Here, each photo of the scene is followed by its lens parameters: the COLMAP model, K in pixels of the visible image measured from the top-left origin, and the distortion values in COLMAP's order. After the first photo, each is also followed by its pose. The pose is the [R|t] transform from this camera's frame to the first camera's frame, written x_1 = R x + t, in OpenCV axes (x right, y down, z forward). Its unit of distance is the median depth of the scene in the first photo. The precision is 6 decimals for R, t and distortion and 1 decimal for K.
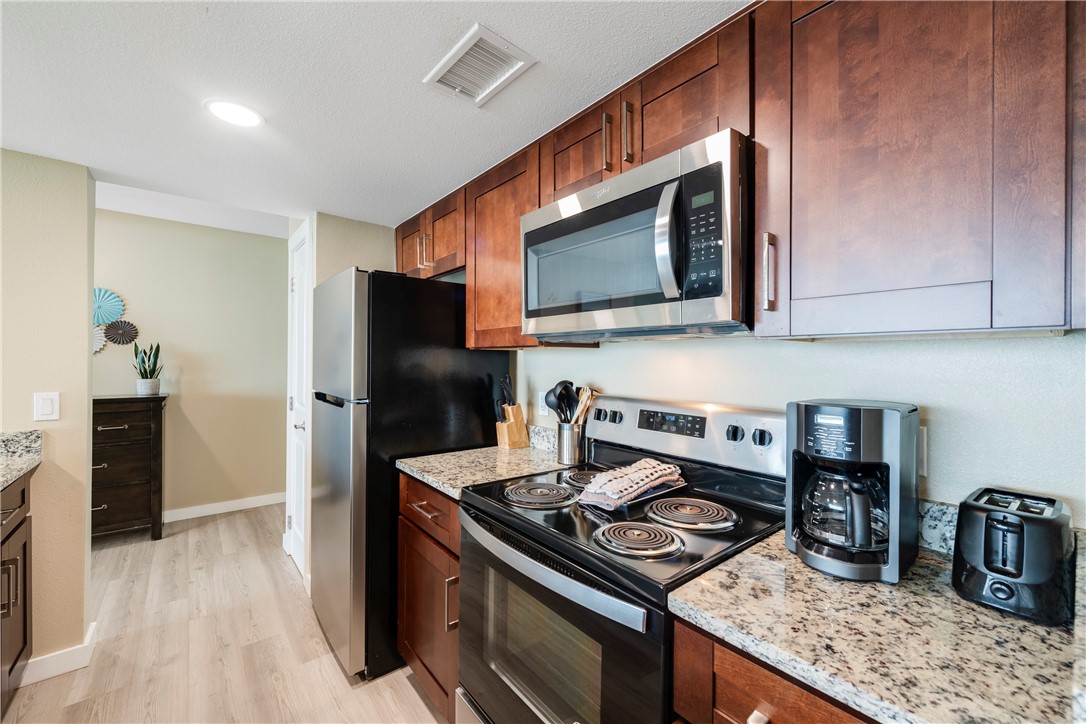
lens RADIAL K [[437.3, 0, 543.8], [0, 437.3, 360.4], [0, 0, 1]] dist [0.003033, -0.000243]
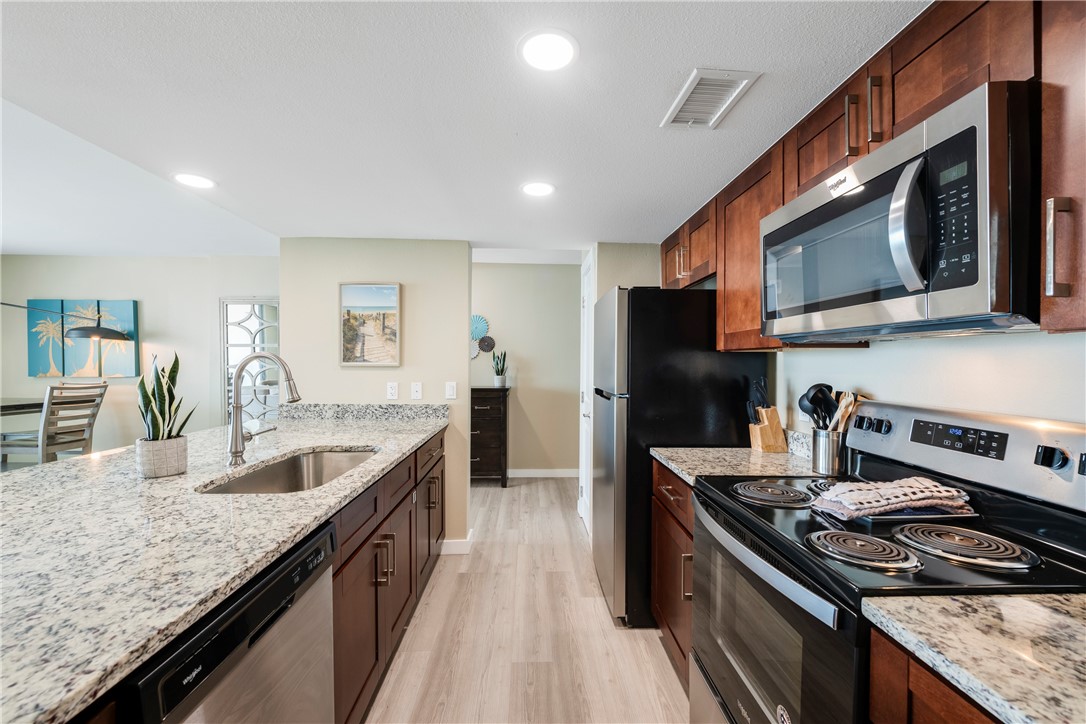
lens RADIAL K [[433.2, 0, 538.0], [0, 433.2, 364.1], [0, 0, 1]] dist [0.001472, 0.000026]
pose [[0.790310, 0.000880, -0.612706, 0.140636], [0.000315, 0.999998, 0.001843, 0.002684], [0.612707, -0.001650, 0.790309, -0.099788]]
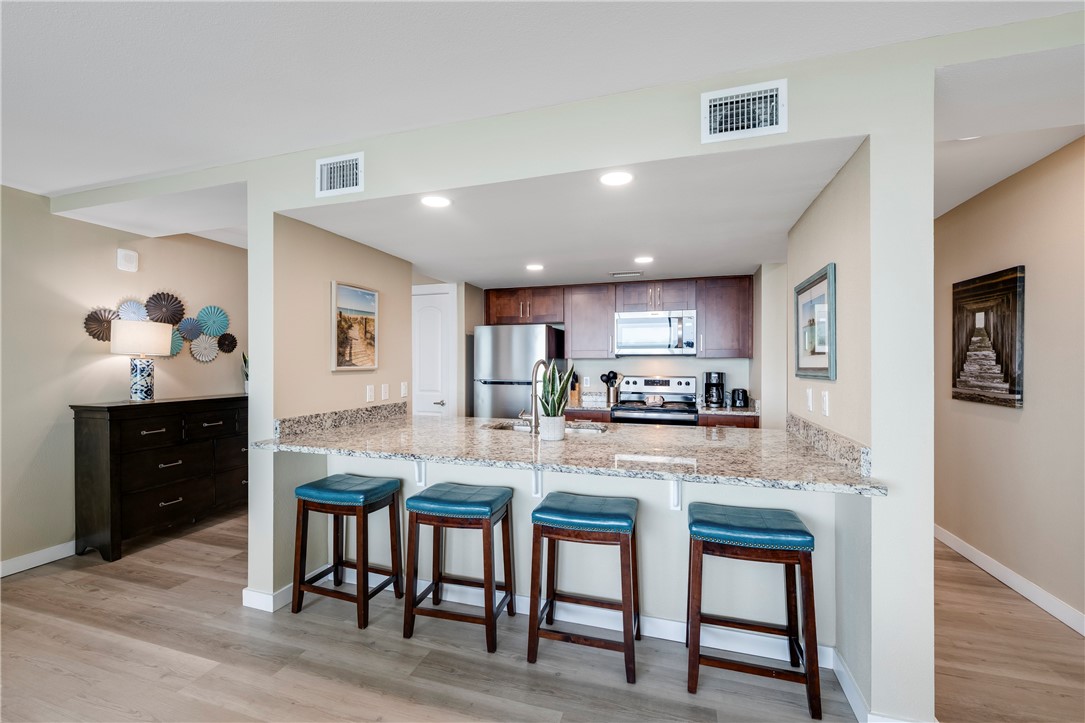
lens RADIAL K [[432.9, 0, 548.2], [0, 432.9, 363.9], [0, 0, 1]] dist [0.000985, -0.000039]
pose [[0.836121, -0.009664, 0.548460, -1.730398], [0.005841, 0.999945, 0.008715, -0.021489], [-0.548514, -0.004084, 0.836132, -0.982625]]
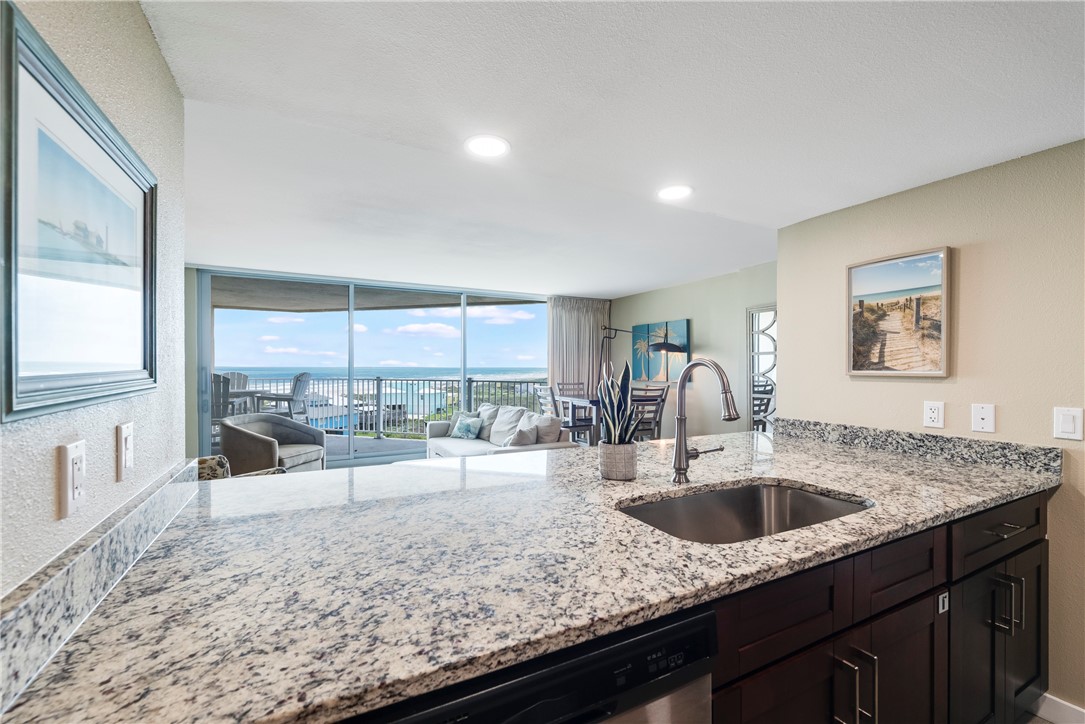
lens RADIAL K [[443.1, 0, 547.1], [0, 443.1, 371.5], [0, 0, 1]] dist [-0.001412, -0.000293]
pose [[-0.204340, 0.001390, -0.978899, -0.038988], [-0.005077, 0.999984, 0.002479, 0.002321], [0.978887, 0.005476, -0.204330, 0.157401]]
